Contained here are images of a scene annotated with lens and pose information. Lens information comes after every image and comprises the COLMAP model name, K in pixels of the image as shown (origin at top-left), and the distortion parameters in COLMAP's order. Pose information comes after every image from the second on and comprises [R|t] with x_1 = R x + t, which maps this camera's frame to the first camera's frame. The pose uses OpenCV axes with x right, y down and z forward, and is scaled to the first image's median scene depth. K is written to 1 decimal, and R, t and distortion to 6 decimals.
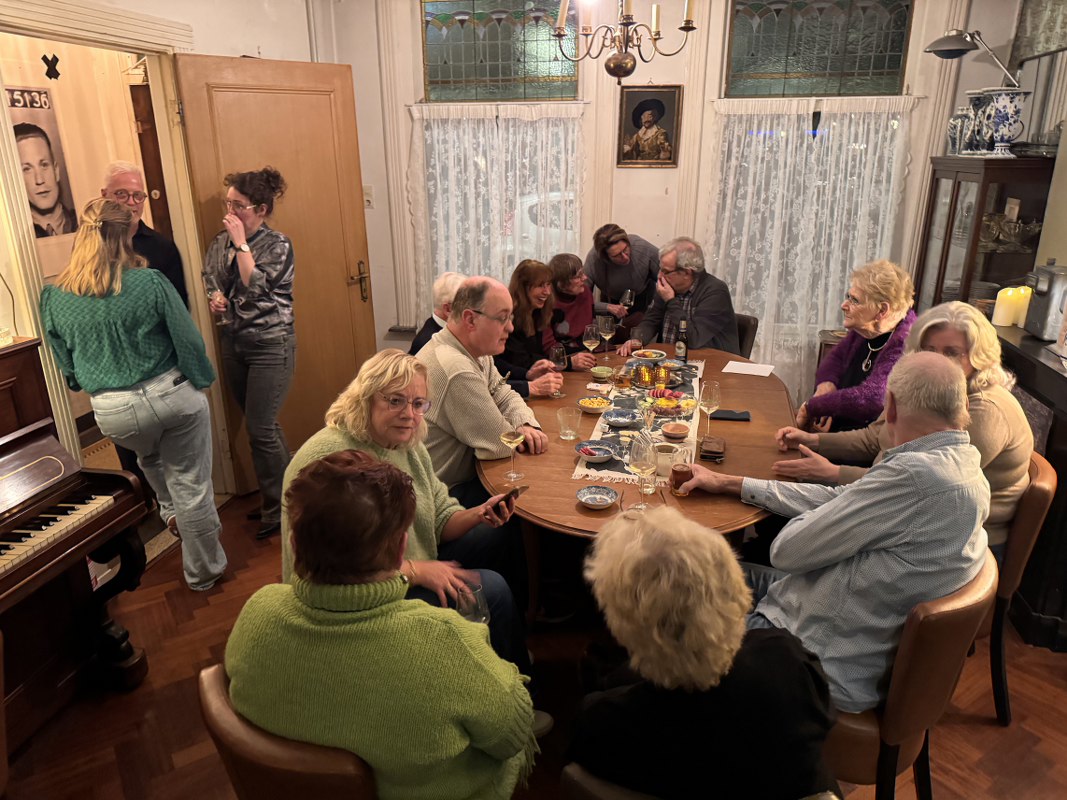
lens RADIAL K [[766.4, 0, 530.2], [0, 766.4, 404.4], [0, 0, 1]] dist [0.006950, -0.002132]
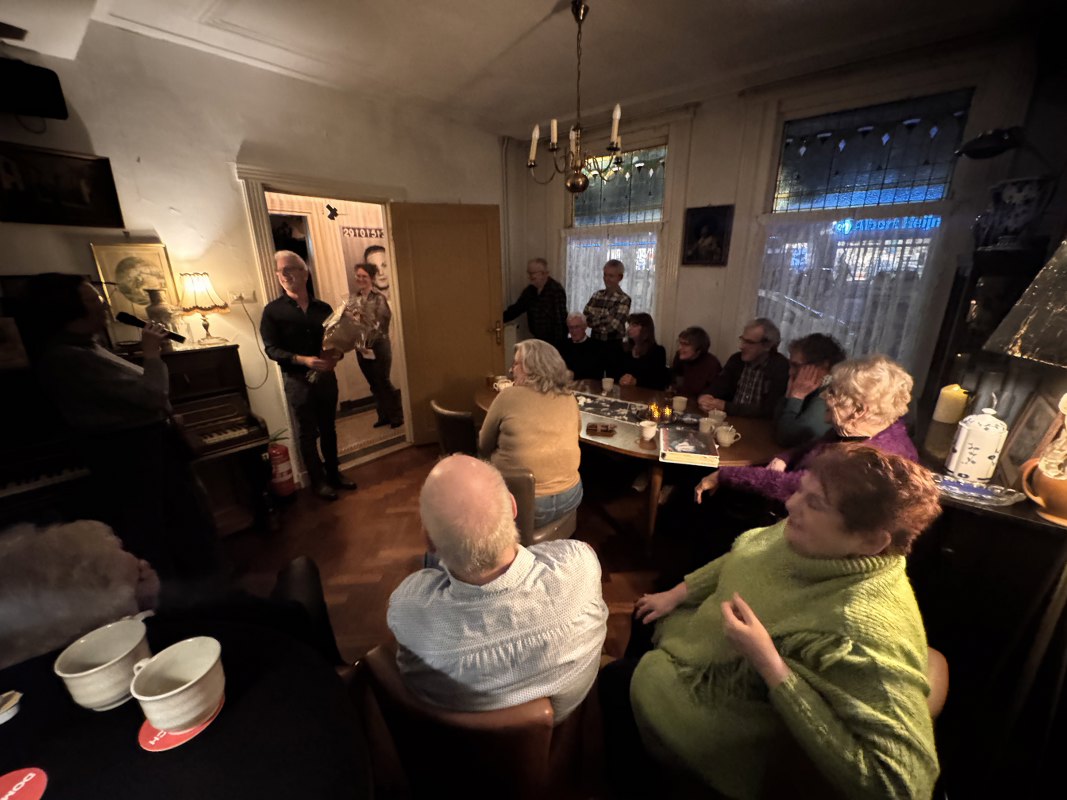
lens RADIAL K [[427.5, 0, 536.3], [0, 427.5, 398.8], [0, 0, 1]] dist [0.000104, 0.000196]
pose [[0.875067, 0.142041, -0.462691, 0.290536], [-0.152156, 0.988233, 0.015611, -0.043706], [0.459464, 0.056740, 0.886382, 0.205496]]
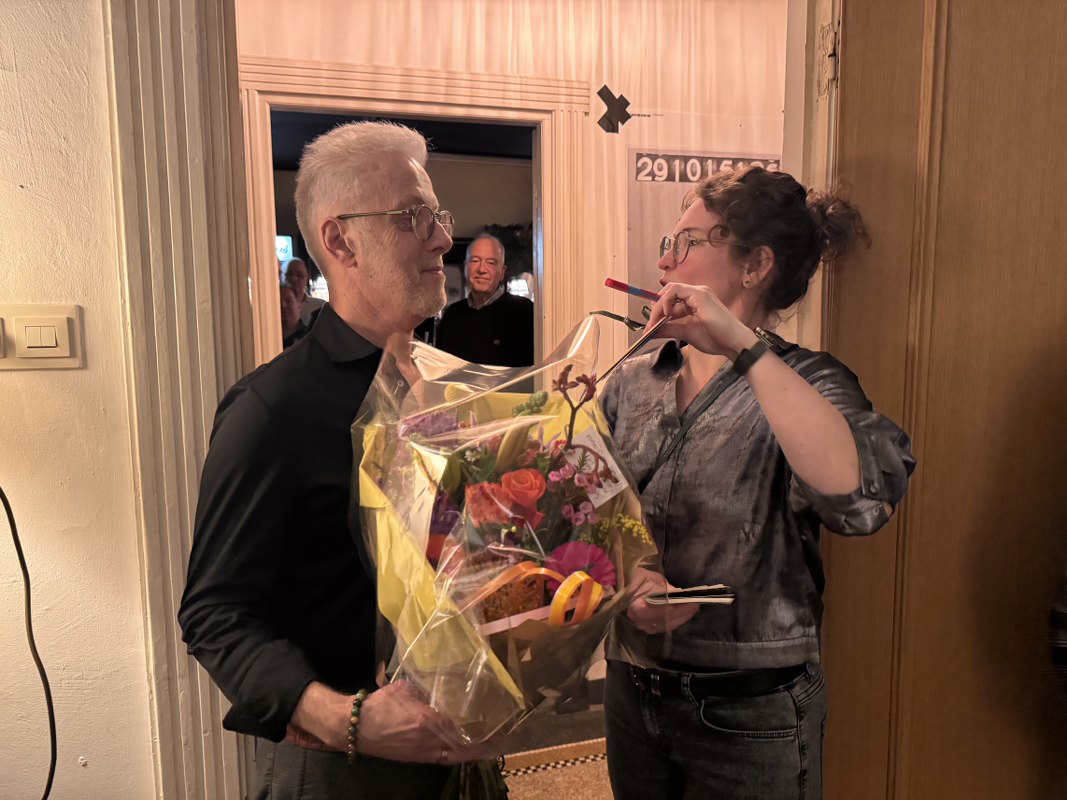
lens RADIAL K [[764.1, 0, 528.7], [0, 764.1, 399.9], [0, 0, 1]] dist [0.049118, -0.059480]
pose [[0.465511, 0.097588, -0.879645, -0.144242], [-0.282215, 0.958386, -0.043026, -0.129819], [0.838841, 0.268278, 0.473680, 0.576404]]
